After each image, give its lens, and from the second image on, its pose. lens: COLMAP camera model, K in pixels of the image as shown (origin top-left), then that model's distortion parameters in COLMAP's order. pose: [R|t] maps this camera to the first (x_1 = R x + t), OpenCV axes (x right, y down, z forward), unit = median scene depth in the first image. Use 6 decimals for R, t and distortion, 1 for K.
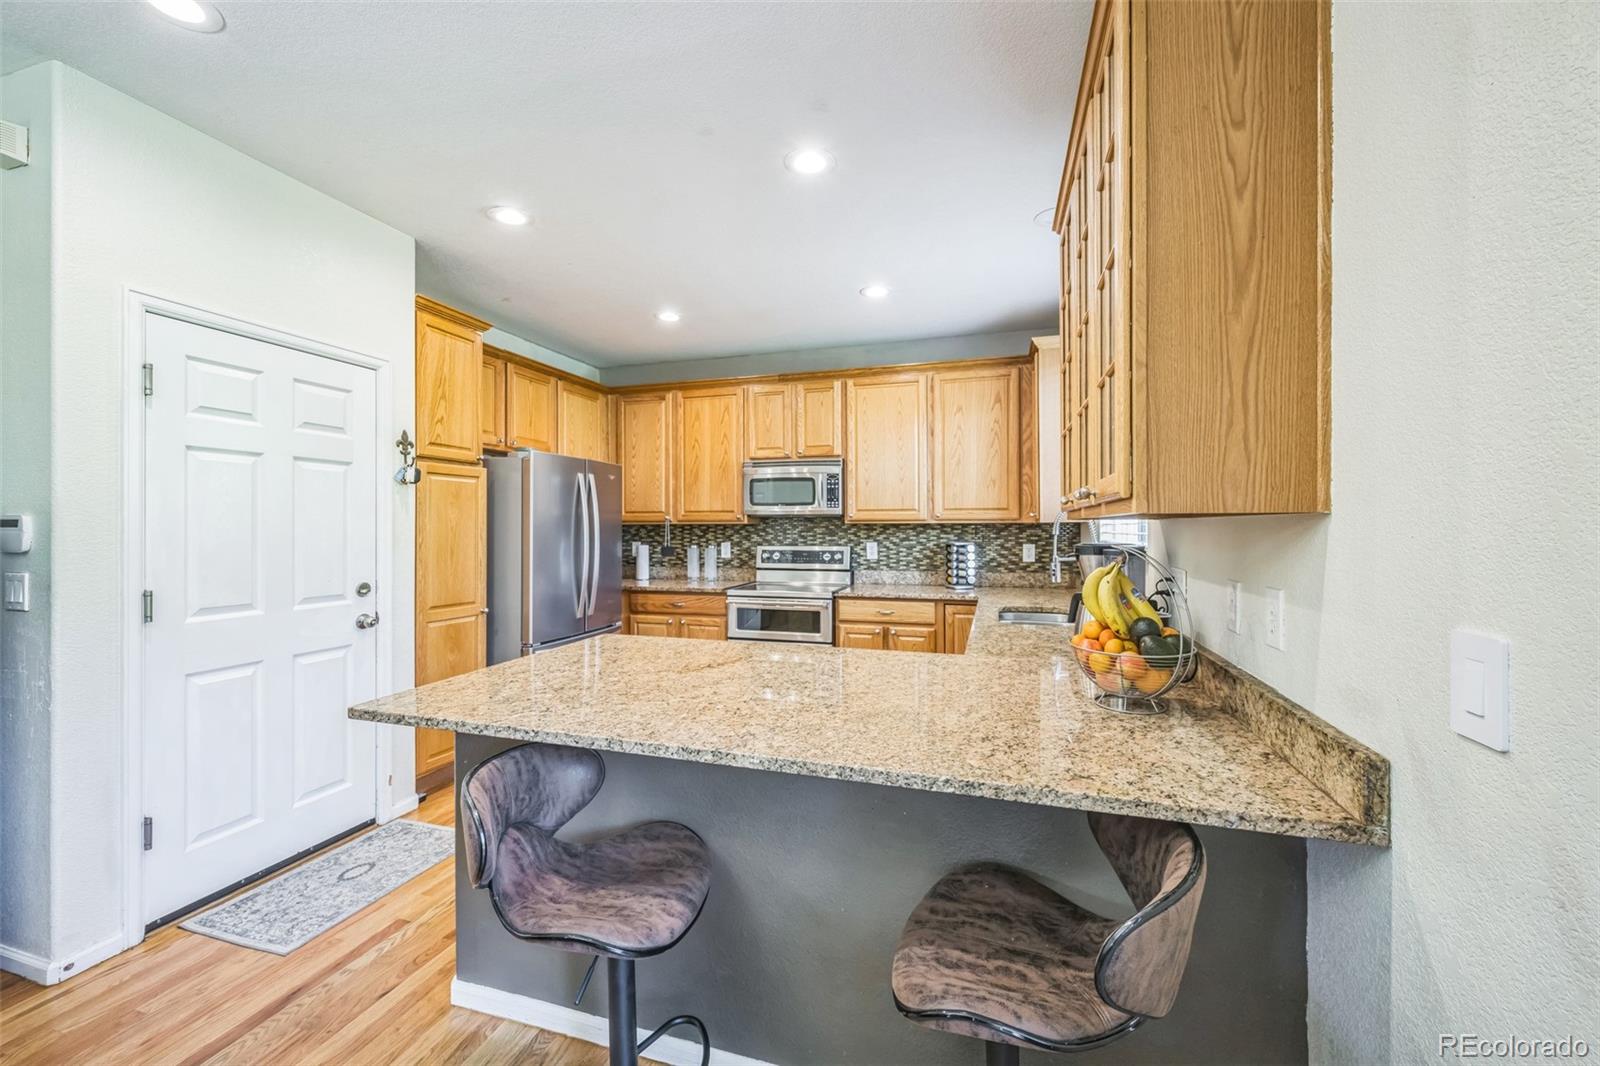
lens RADIAL K [[629.4, 0, 799.5], [0, 629.4, 524.5], [0, 0, 1]] dist [-0.003000, -0.000384]
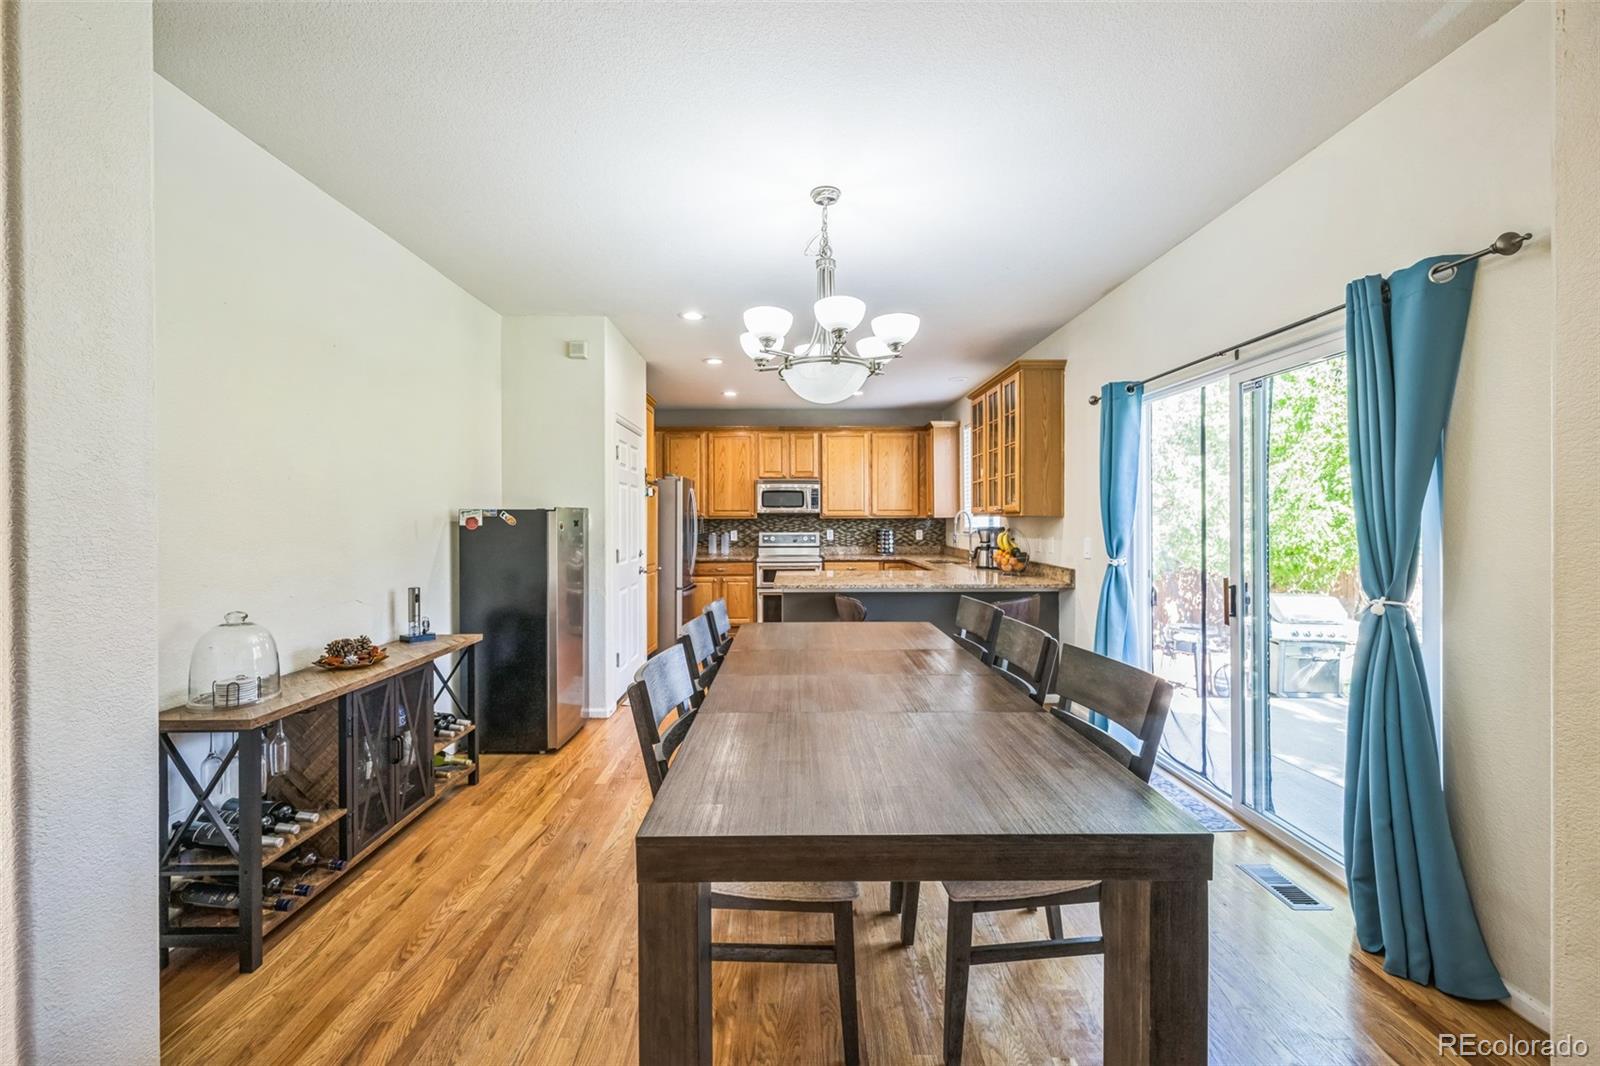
lens RADIAL K [[629.4, 0, 794.6], [0, 629.4, 524.0], [0, 0, 1]] dist [-0.003000, -0.000384]
pose [[0.951800, -0.003478, 0.306699, -0.497097], [0.000872, 0.999962, 0.008634, -0.001001], [-0.306718, -0.007950, 0.951767, -0.564285]]
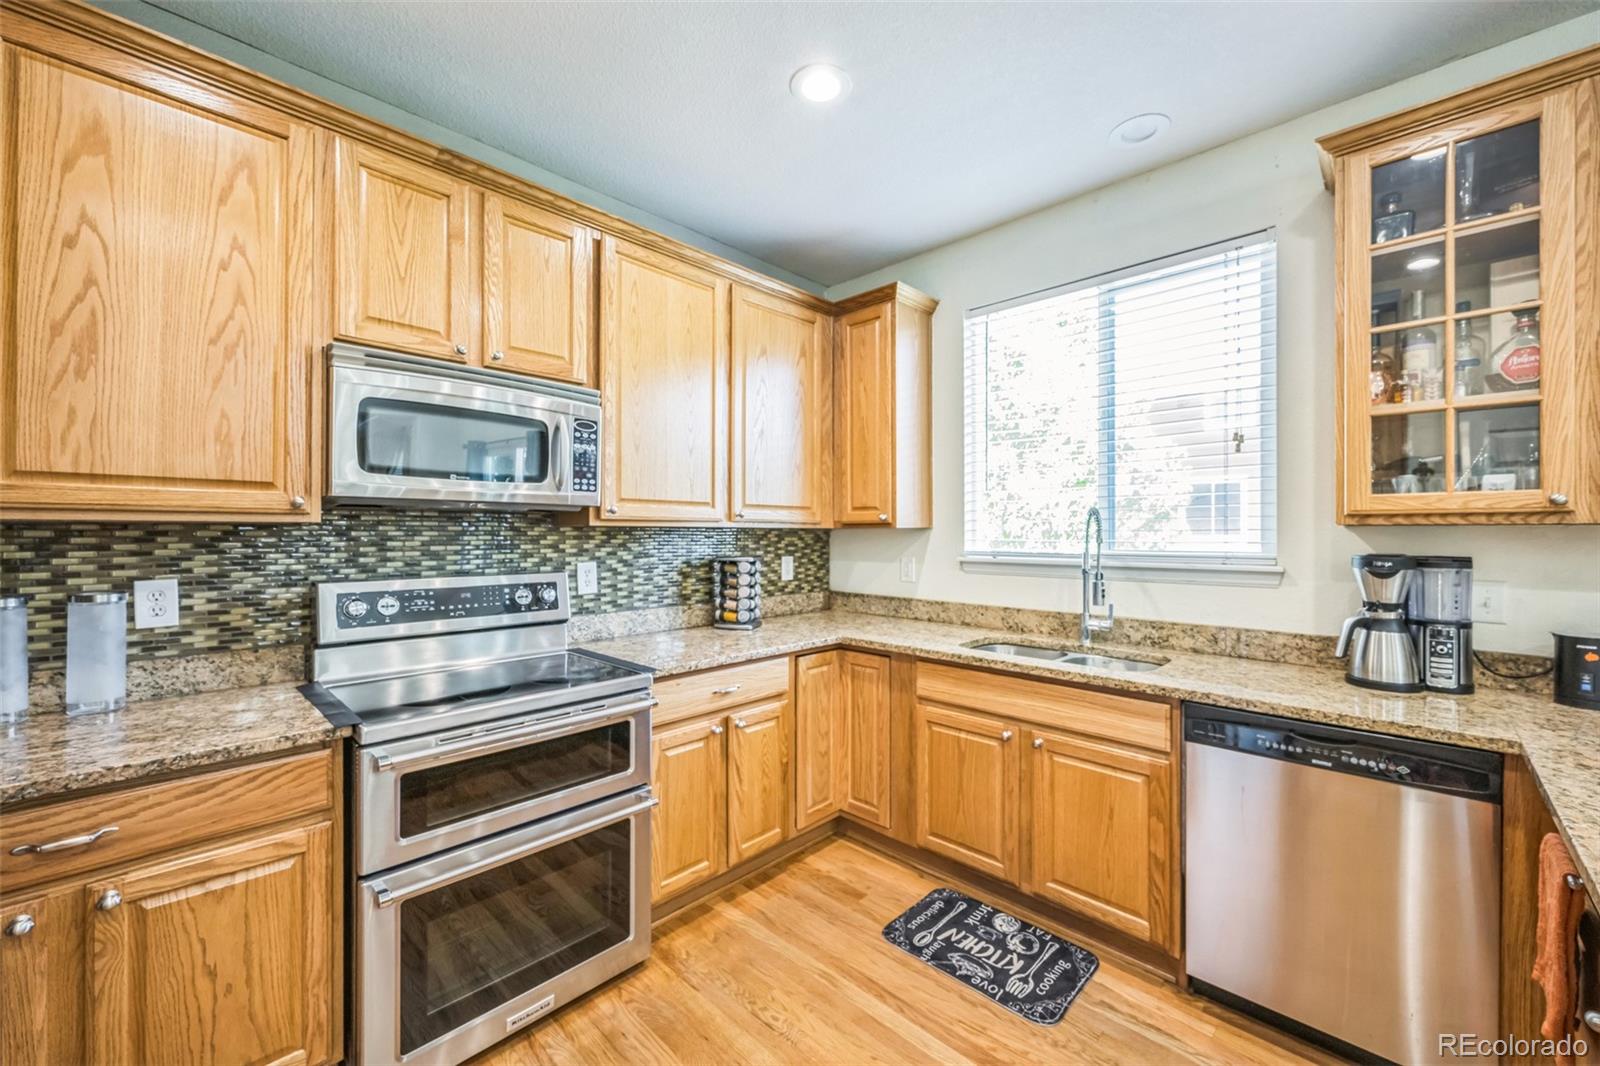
lens RADIAL K [[629.4, 0, 799.6], [0, 629.4, 530.6], [0, 0, 1]] dist [-0.003000, -0.000384]
pose [[0.449171, 0.006921, 0.893419, -0.284727], [-0.003186, 0.999976, -0.006144, 0.004887], [-0.893440, -0.000087, 0.449183, 0.623660]]
